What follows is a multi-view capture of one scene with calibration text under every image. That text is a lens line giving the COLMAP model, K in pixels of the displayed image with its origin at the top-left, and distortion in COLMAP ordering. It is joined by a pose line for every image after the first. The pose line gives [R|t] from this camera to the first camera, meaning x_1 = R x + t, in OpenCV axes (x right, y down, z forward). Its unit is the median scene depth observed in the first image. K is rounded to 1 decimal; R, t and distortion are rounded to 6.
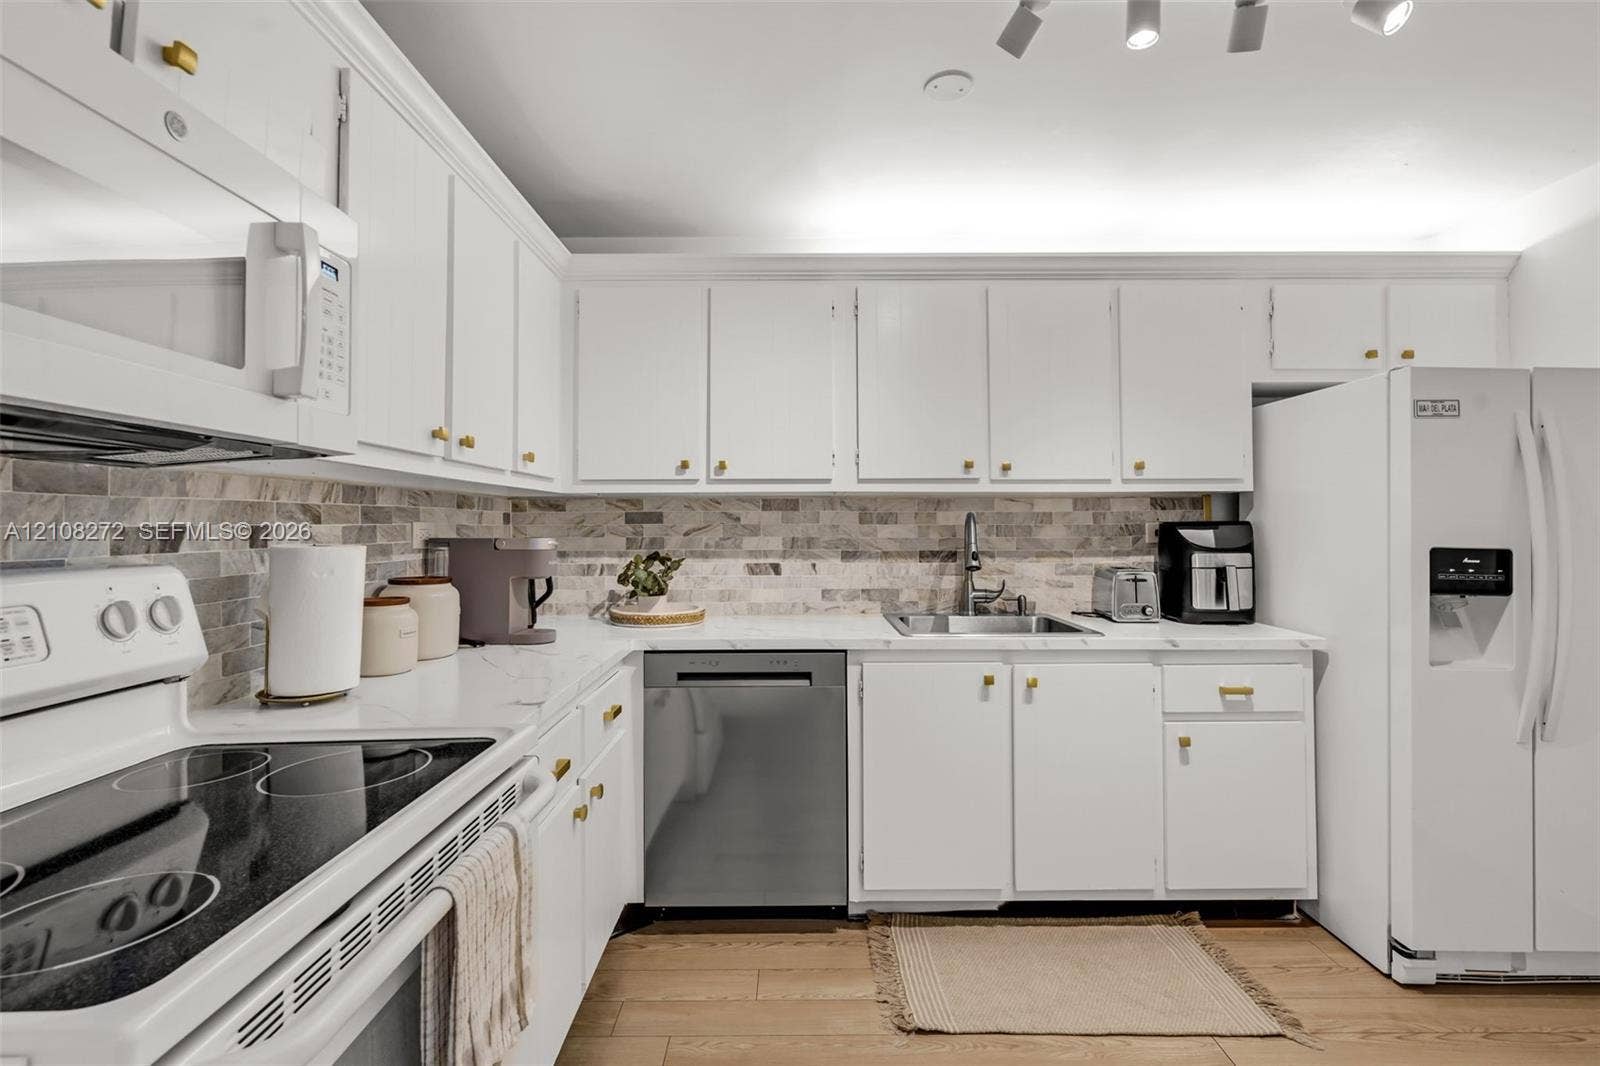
lens RADIAL K [[740.0, 0, 799.4], [0, 740.0, 515.1], [0, 0, 1]] dist [0.000294, 0.000107]
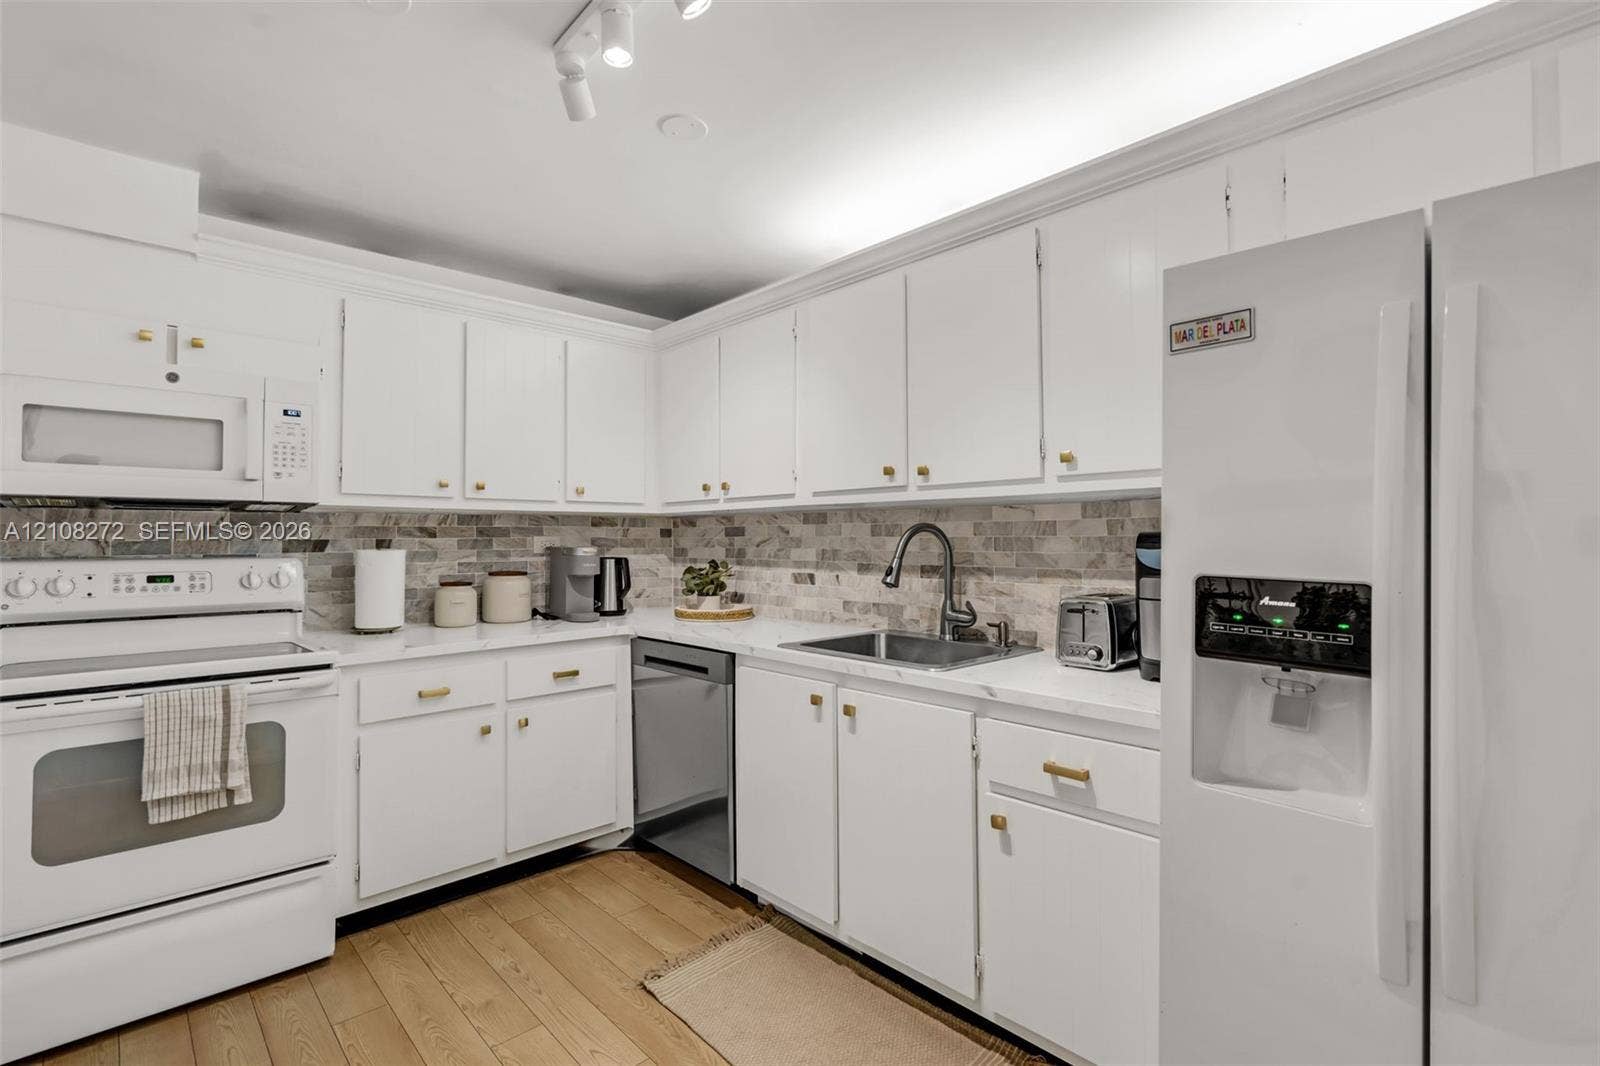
lens RADIAL K [[736.6, 0, 800.0], [0, 736.6, 533.0], [0, 0, 1]] dist [-0.001518, 0.000002]
pose [[0.685488, -0.006338, -0.728057, 0.728680], [0.012255, 0.999921, 0.002834, 0.003741], [0.727981, -0.010865, 0.685511, 0.262766]]
